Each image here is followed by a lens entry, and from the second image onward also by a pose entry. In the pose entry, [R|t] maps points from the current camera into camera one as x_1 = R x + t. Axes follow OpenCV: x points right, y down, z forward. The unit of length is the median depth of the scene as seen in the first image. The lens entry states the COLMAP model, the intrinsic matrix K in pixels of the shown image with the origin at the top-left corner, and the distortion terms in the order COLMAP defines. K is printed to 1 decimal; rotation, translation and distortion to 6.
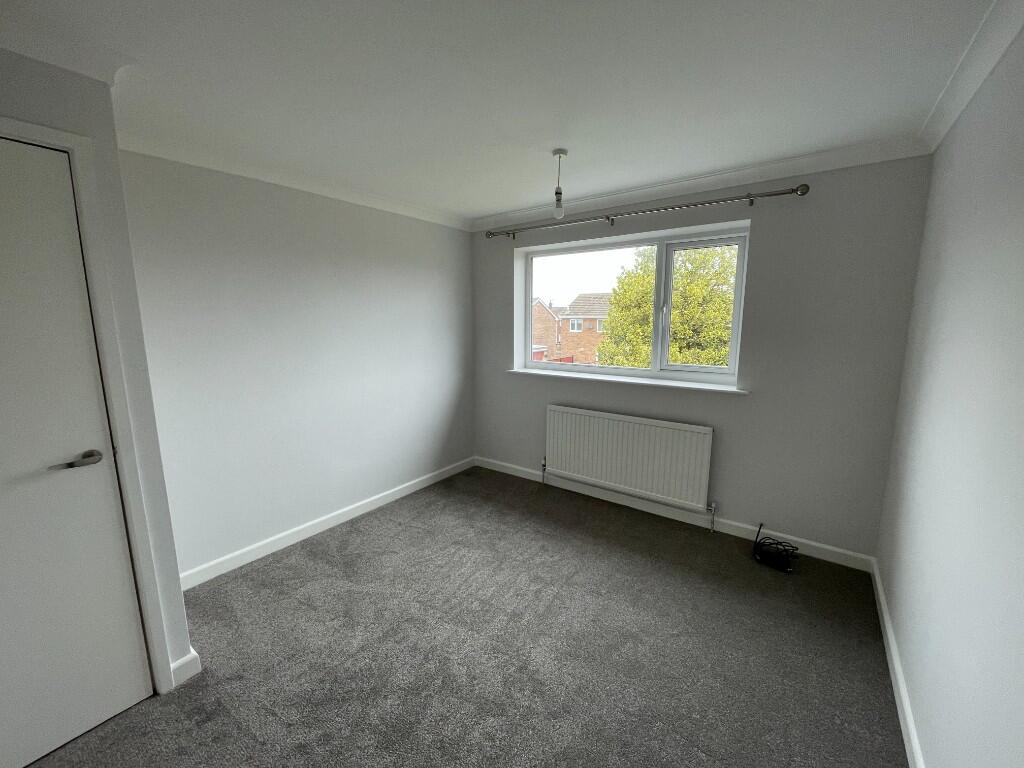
lens RADIAL K [[405.2, 0, 512.0], [0, 405.2, 384.0], [0, 0, 1]] dist [-0.000311, -0.000031]
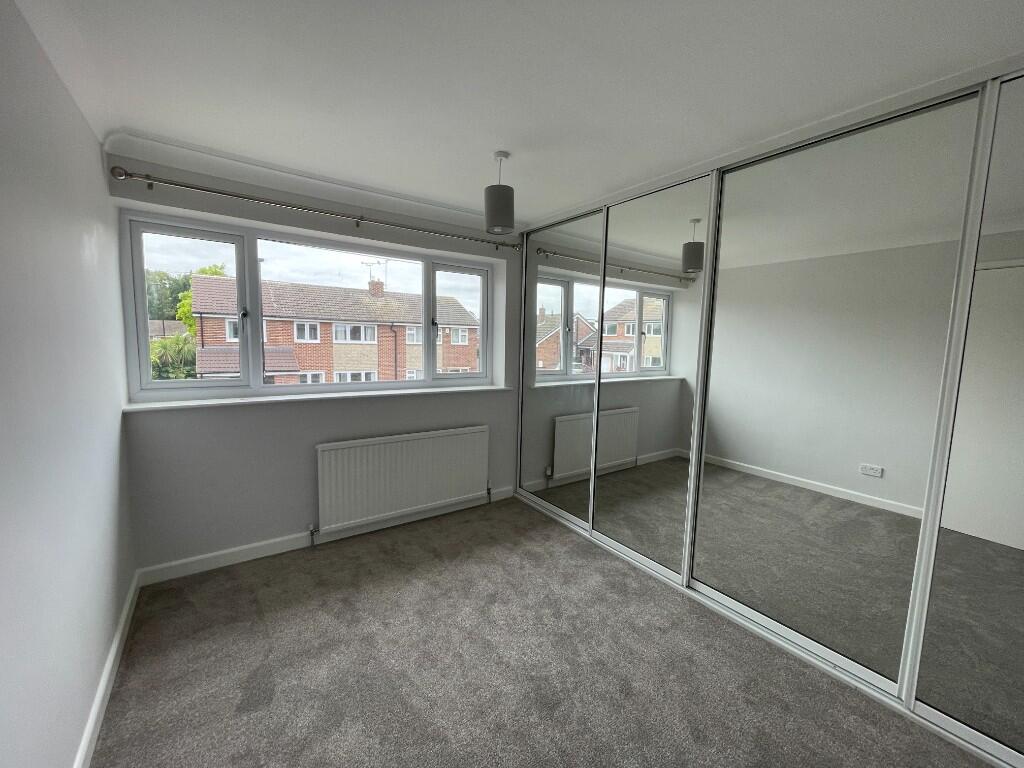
lens RADIAL K [[411.5, 0, 512.0], [0, 411.5, 384.0], [0, 0, 1]] dist [-0.002097, -0.000292]
pose [[0.308674, -0.095275, 0.946384, -0.501296], [0.108561, 0.991998, 0.064459, -0.068618], [-0.944952, 0.082843, 0.316547, 0.421133]]
